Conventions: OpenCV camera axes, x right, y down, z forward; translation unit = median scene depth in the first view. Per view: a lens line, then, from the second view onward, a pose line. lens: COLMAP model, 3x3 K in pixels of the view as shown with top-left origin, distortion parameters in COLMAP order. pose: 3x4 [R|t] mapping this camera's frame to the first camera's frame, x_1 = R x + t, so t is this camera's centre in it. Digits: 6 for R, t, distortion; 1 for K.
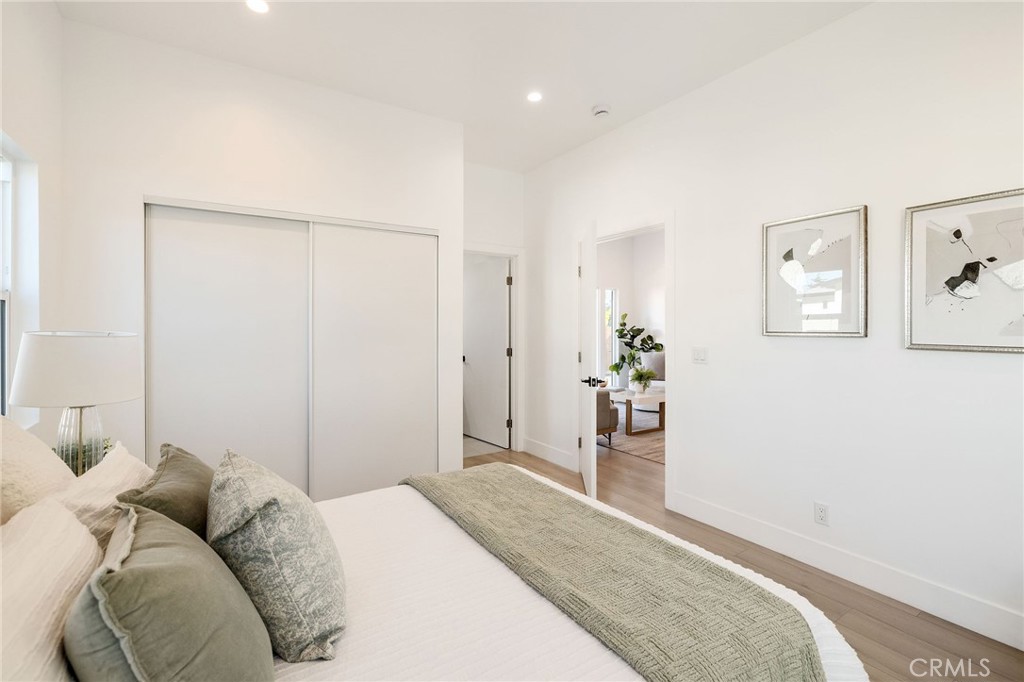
lens RADIAL K [[437.5, 0, 509.4], [0, 437.5, 327.8], [0, 0, 1]] dist [0.000447, 0.000090]
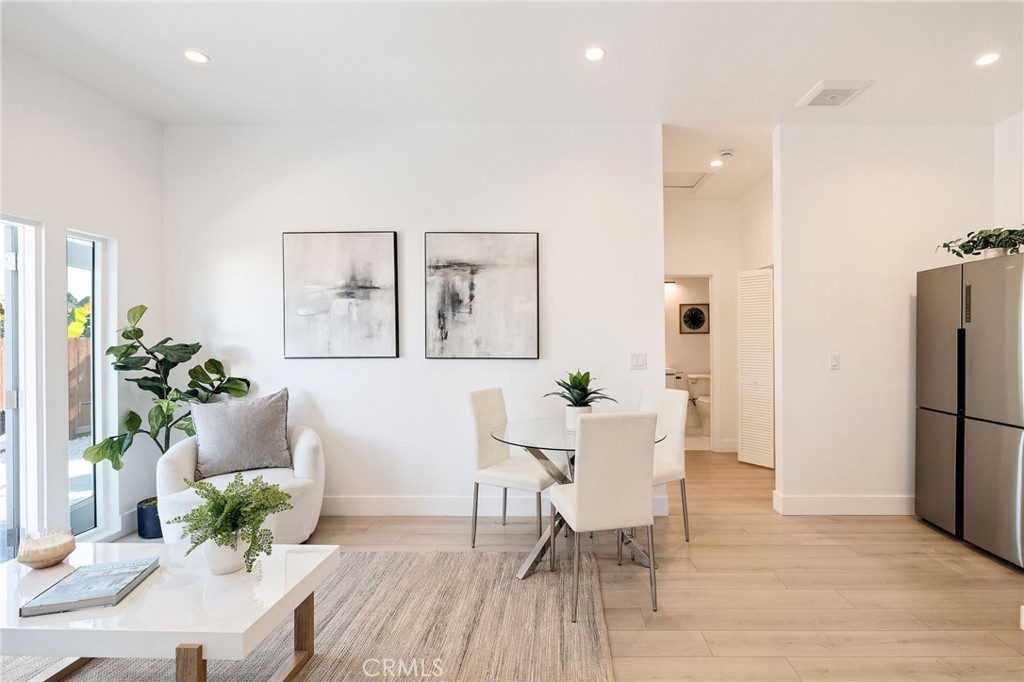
lens RADIAL K [[487.1, 0, 556.0], [0, 487.1, 335.7], [0, 0, 1]] dist [-0.003055, -0.000414]
pose [[0.547054, -0.001170, 0.837097, 0.108451], [0.006182, 0.999977, -0.002642, -0.002425], [-0.837075, 0.006621, 0.547049, 0.464672]]
